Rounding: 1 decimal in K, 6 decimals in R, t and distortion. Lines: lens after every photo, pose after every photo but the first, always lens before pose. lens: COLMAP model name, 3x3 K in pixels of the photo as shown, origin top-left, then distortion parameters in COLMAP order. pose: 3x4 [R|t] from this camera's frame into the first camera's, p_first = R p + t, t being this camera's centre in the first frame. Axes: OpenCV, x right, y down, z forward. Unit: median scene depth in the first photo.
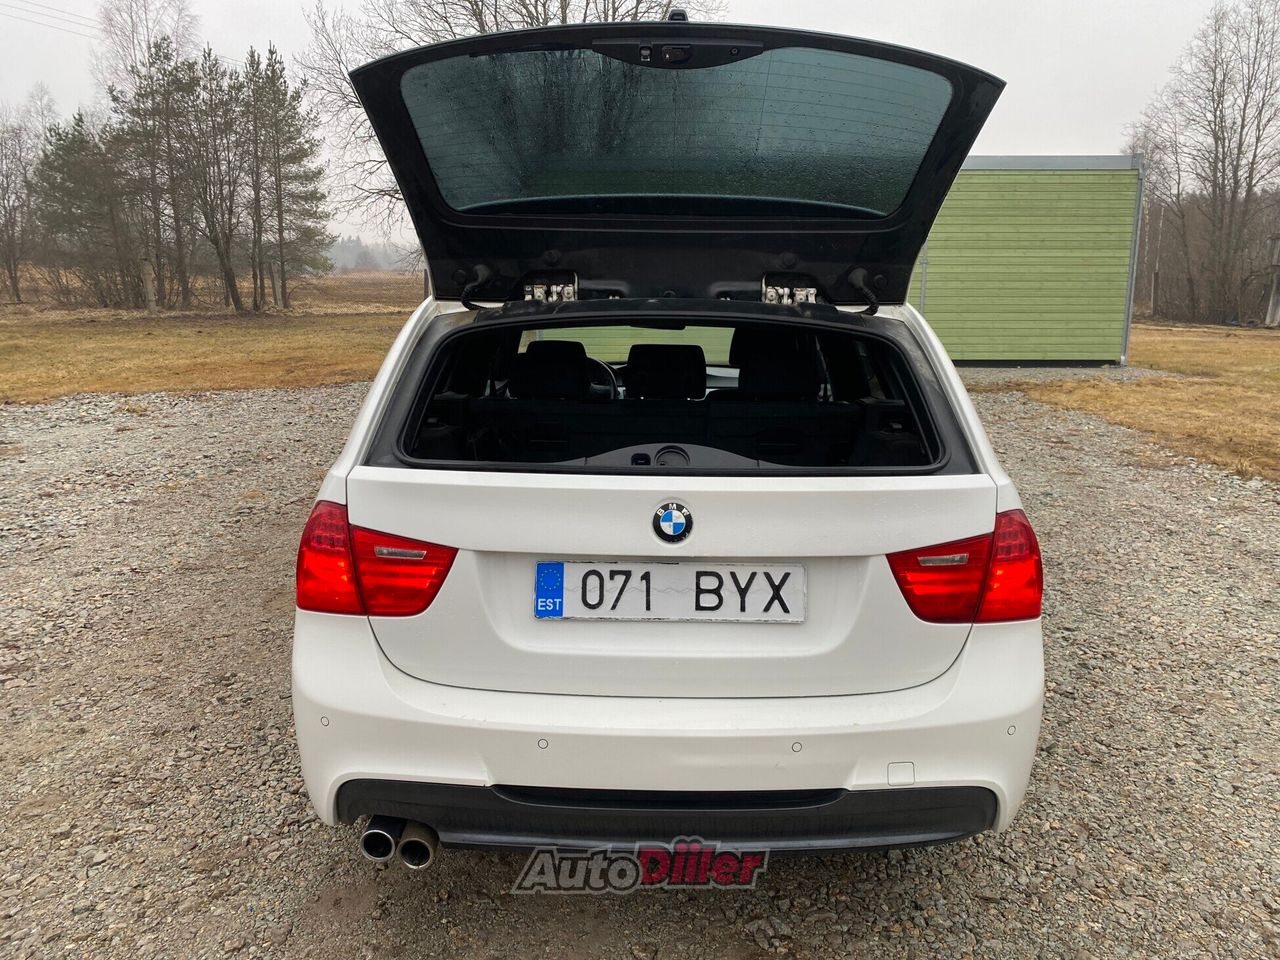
lens RADIAL K [[1007.2, 0, 640.7], [0, 1007.2, 457.1], [0, 0, 1]] dist [0.045109, -0.042019]
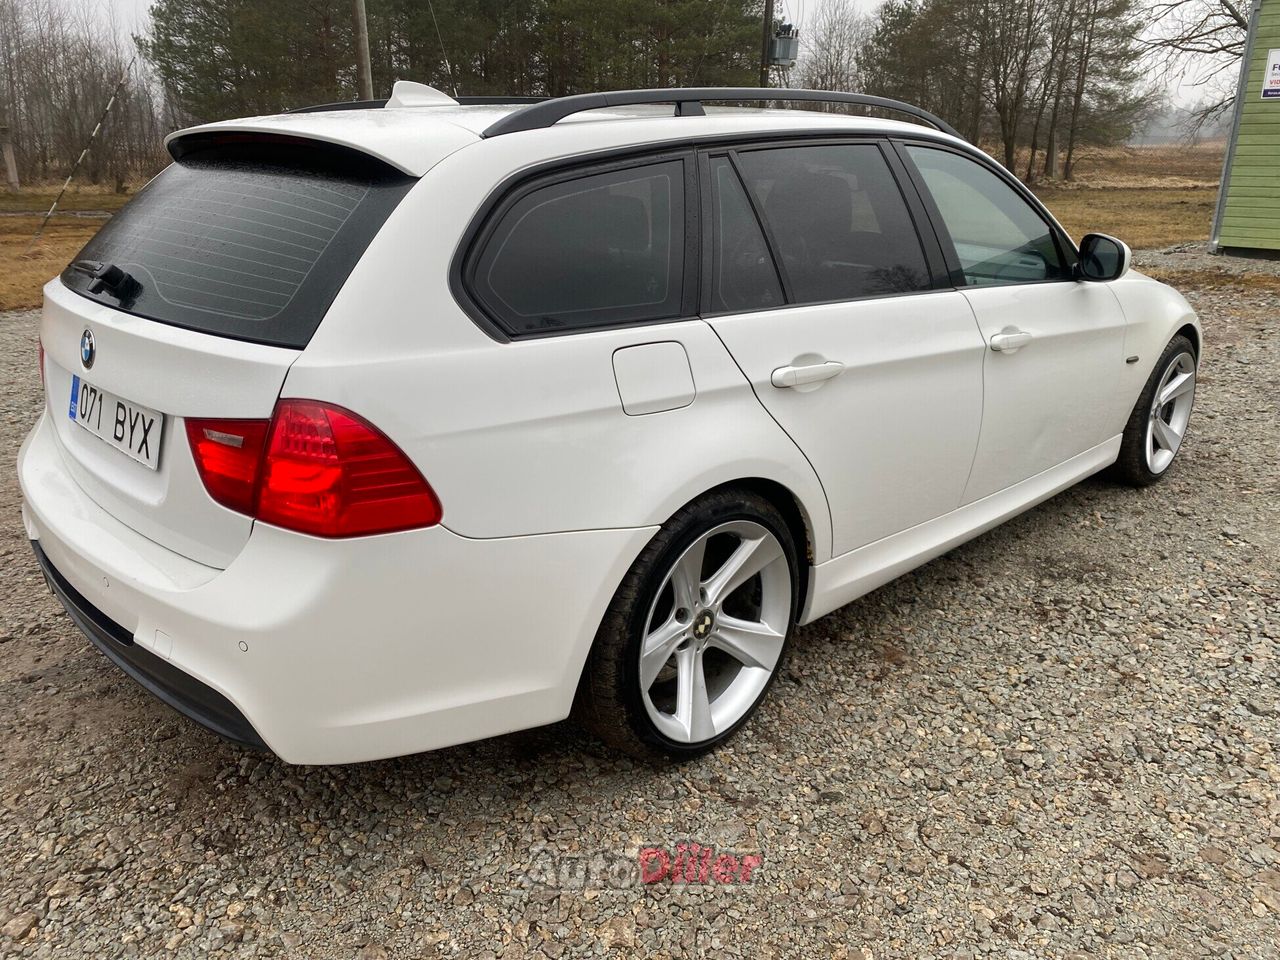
lens RADIAL K [[1007.2, 0, 640.7], [0, 1007.2, 457.1], [0, 0, 1]] dist [0.045109, -0.042019]
pose [[0.711861, 0.206987, -0.671126, 0.757945], [-0.125739, 0.977706, 0.168170, -0.049643], [0.690973, -0.035327, 0.722017, 0.393511]]
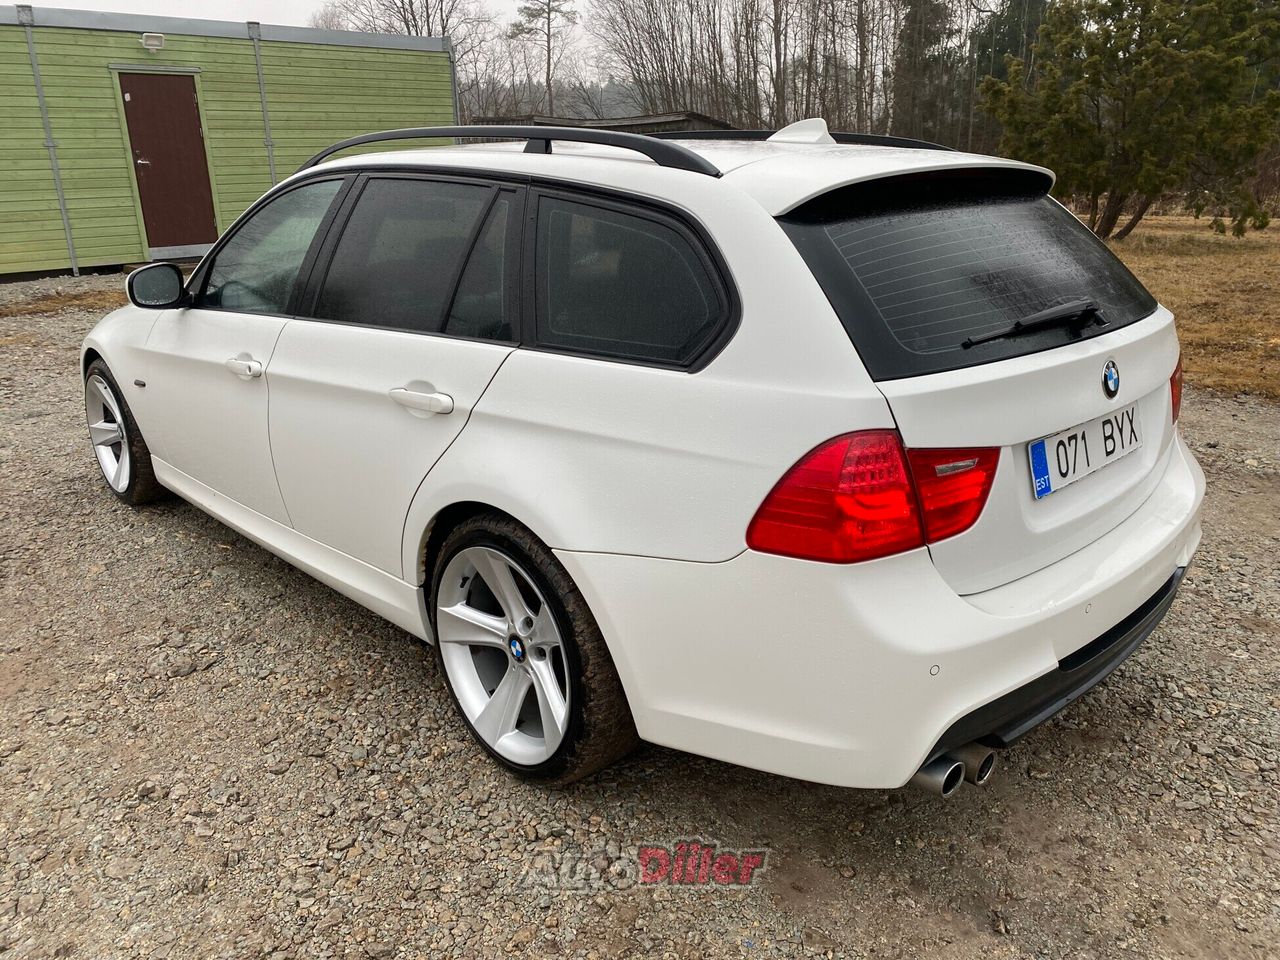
lens RADIAL K [[1007.2, 0, 640.7], [0, 1007.2, 457.1], [0, 0, 1]] dist [0.045109, -0.042019]
pose [[0.712671, -0.217905, 0.666796, -0.659882], [0.144478, 0.975747, 0.164450, -0.065121], [-0.686459, -0.020861, 0.726869, 0.340579]]
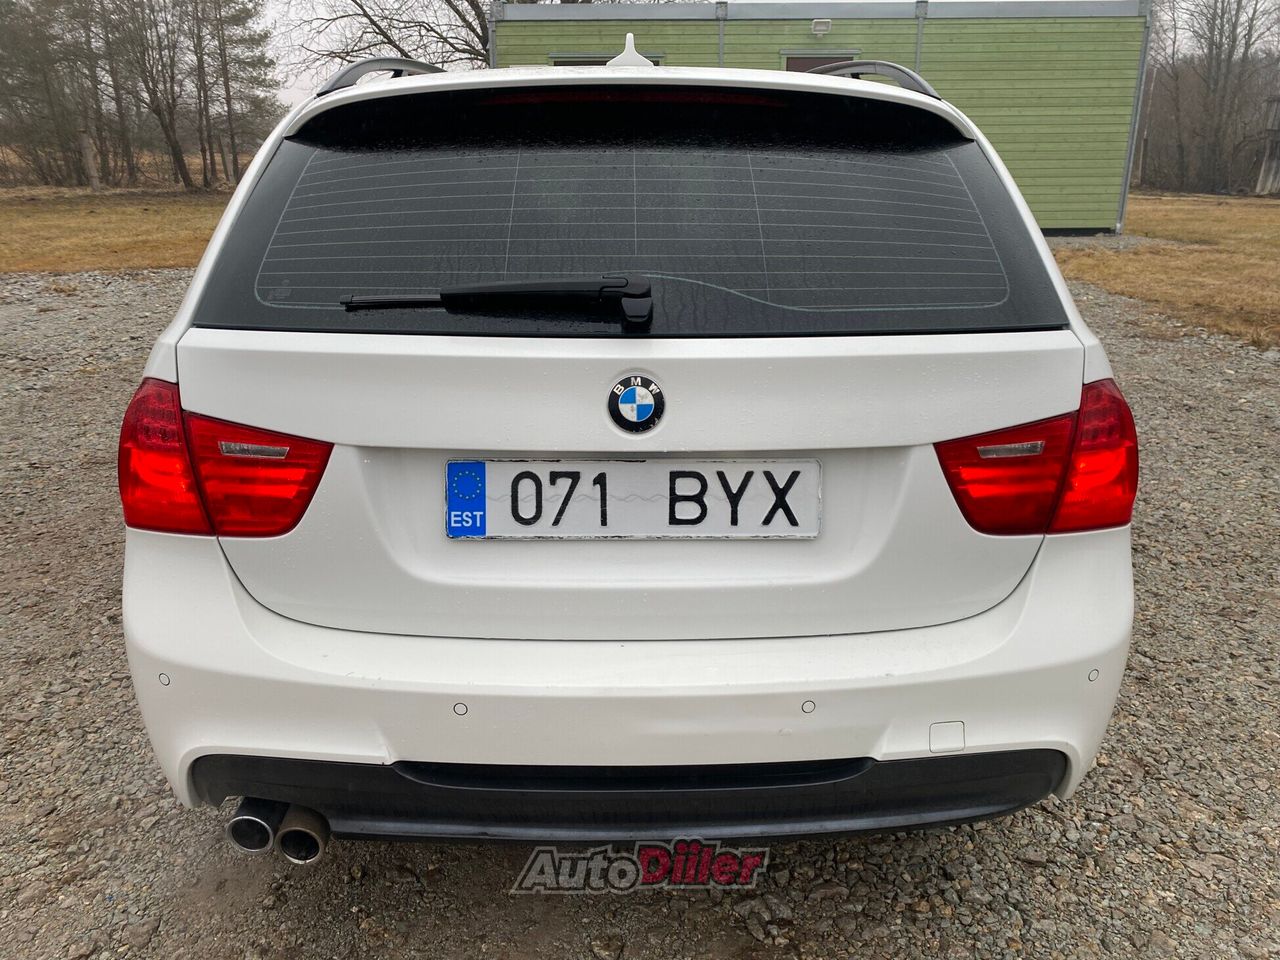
lens RADIAL K [[1007.2, 0, 640.7], [0, 1007.2, 457.1], [0, 0, 1]] dist [0.045109, -0.042019]
pose [[0.999612, -0.013242, 0.024496, 0.010464], [0.010328, 0.993254, 0.115496, 0.012738], [-0.025860, -0.115198, 0.993006, 0.179740]]
